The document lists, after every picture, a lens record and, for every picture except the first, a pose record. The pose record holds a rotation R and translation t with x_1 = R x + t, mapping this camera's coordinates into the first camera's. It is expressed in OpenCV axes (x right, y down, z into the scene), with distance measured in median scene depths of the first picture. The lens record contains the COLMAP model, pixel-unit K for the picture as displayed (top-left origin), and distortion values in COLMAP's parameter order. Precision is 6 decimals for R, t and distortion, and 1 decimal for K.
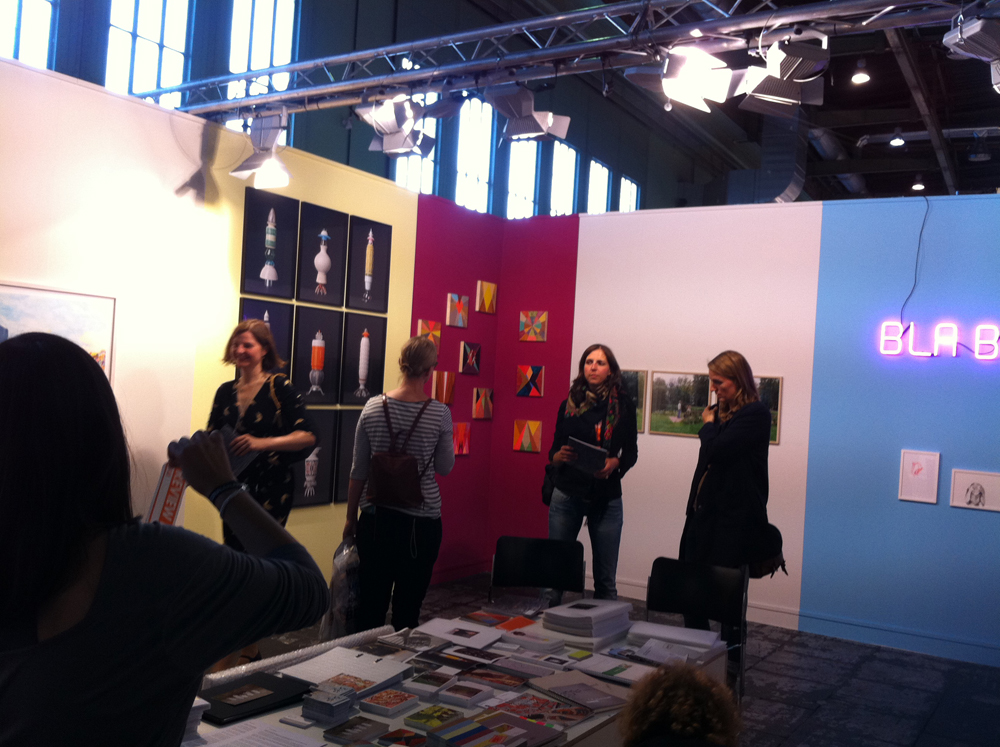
lens RADIAL K [[942.7, 0, 500.0], [0, 942.7, 373.5], [0, 0, 1]] dist [0.038604, -0.006708]
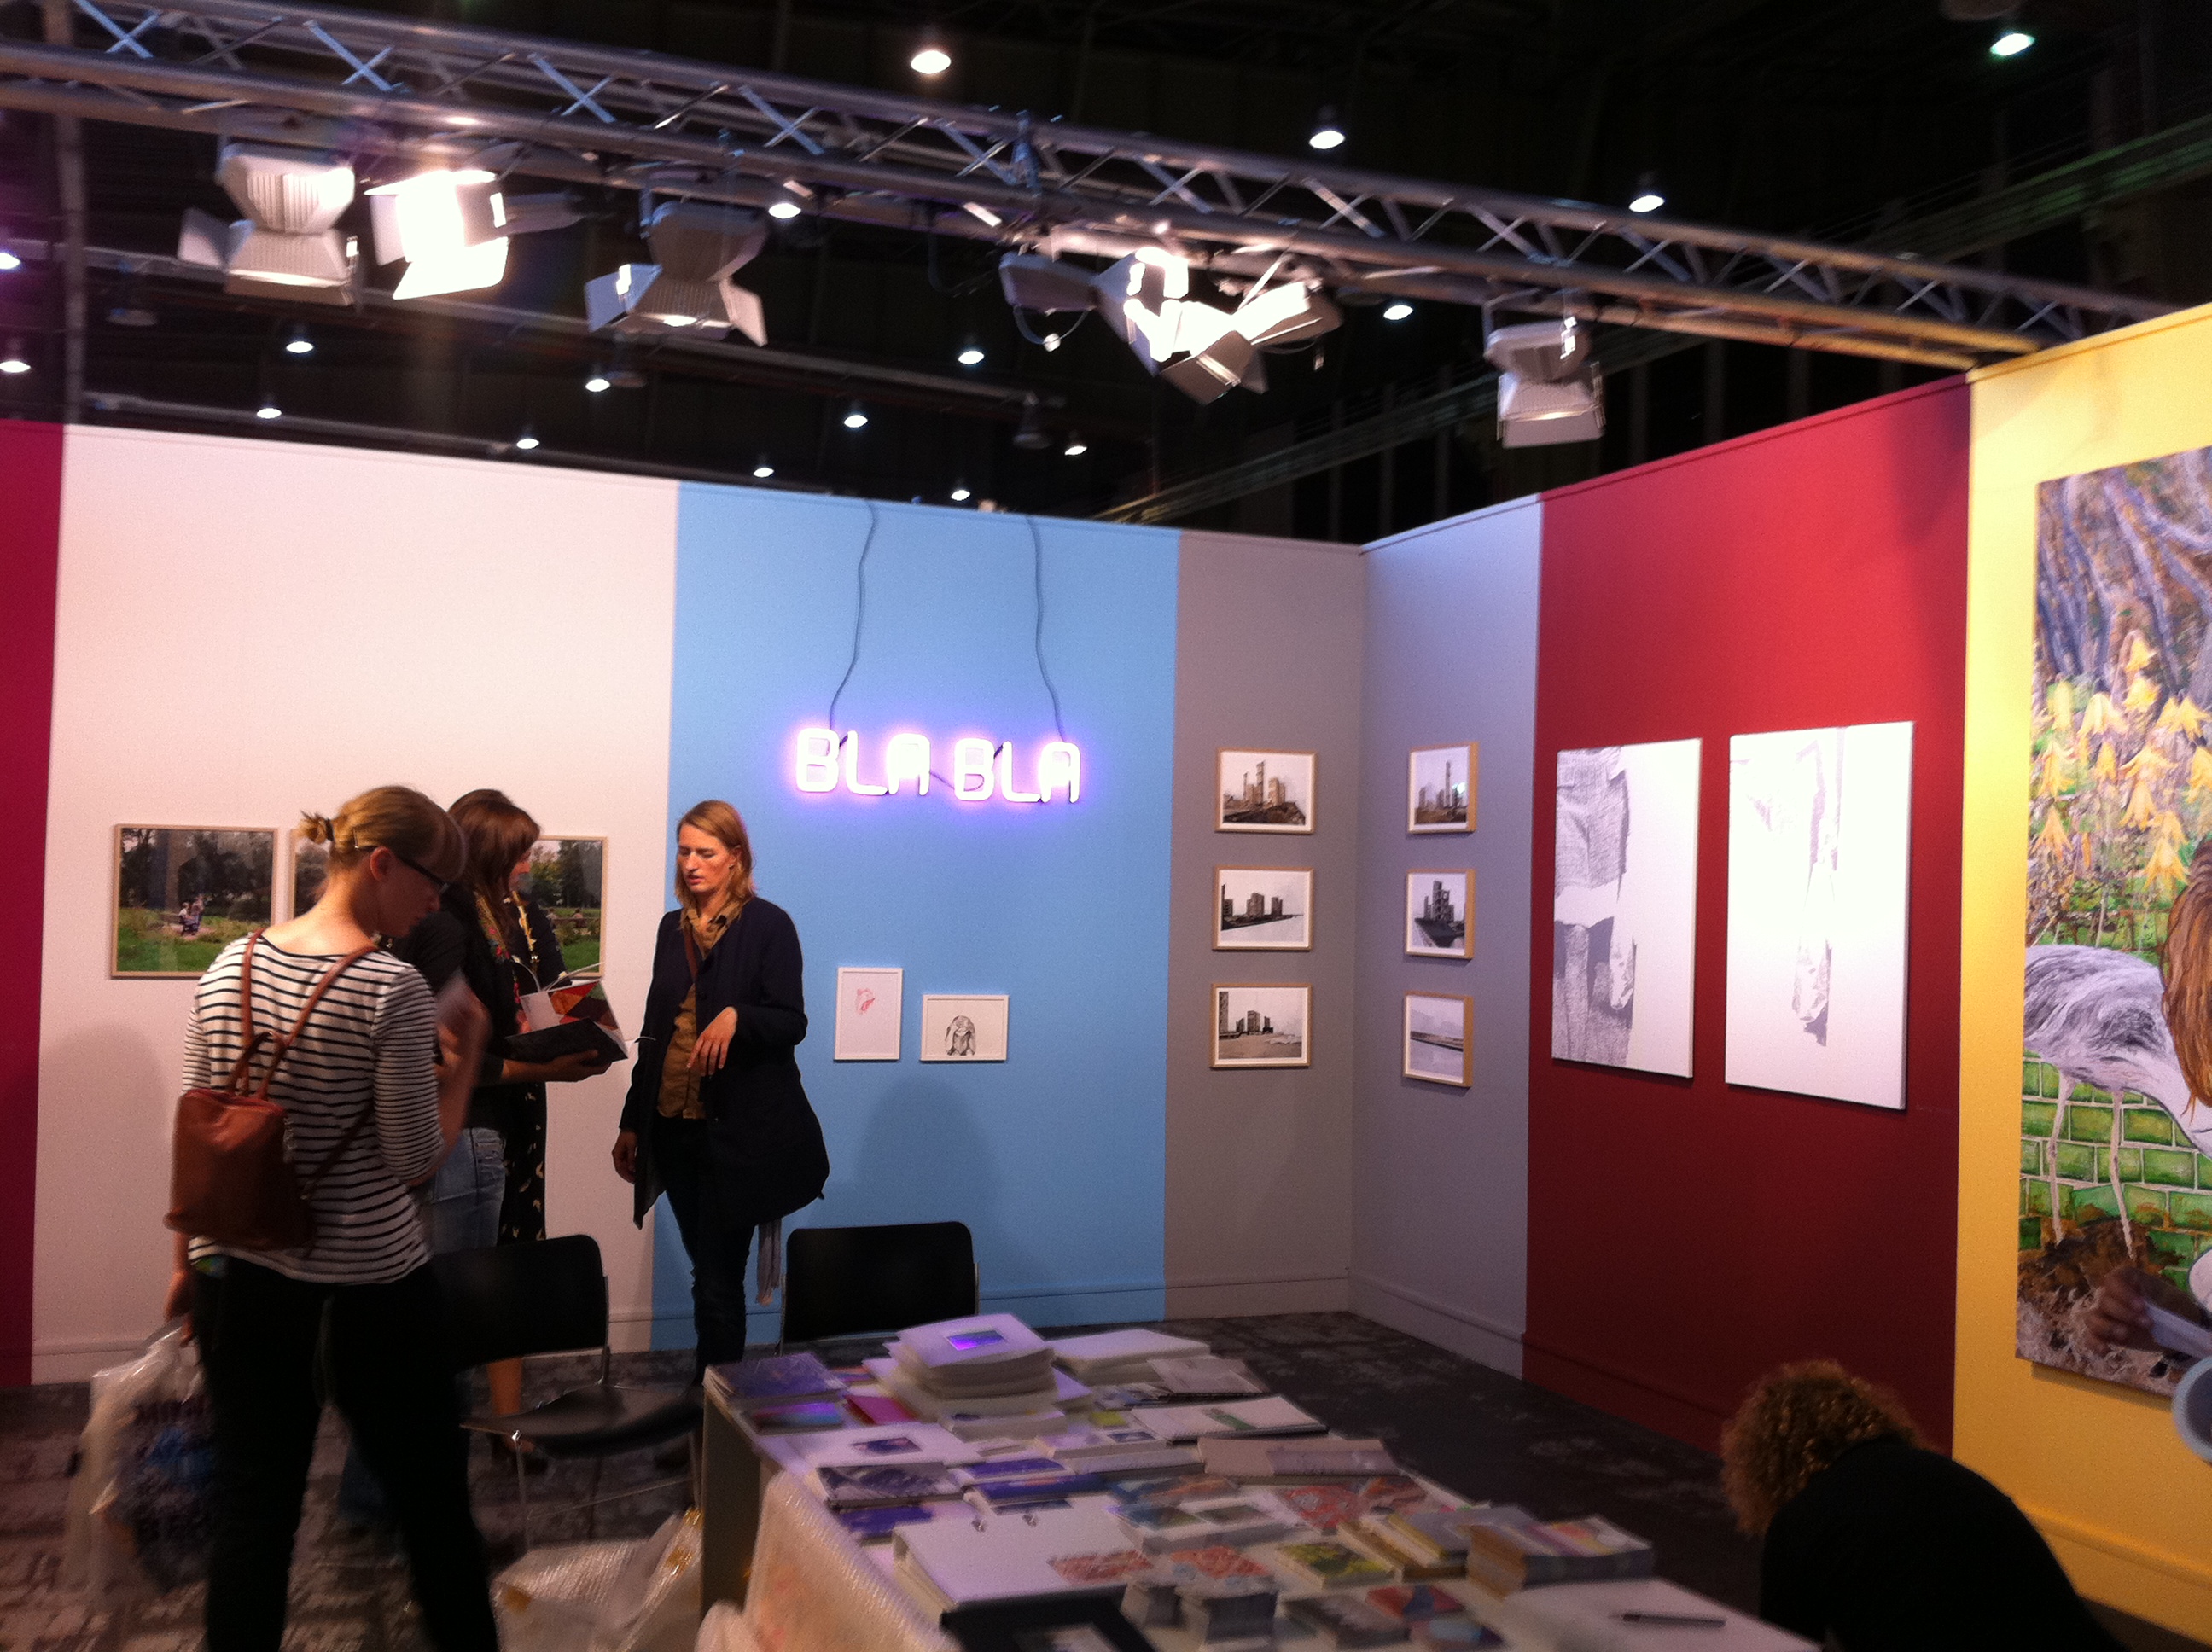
lens RADIAL K [[2085.0, 0, 1106.0], [0, 2085.0, 826.0], [0, 0, 1]] dist [0.038604, -0.006708]
pose [[0.599772, -0.023654, 0.799821, -0.451936], [0.007493, 0.999685, 0.023946, -0.028973], [-0.800136, -0.008370, 0.599761, 0.178164]]
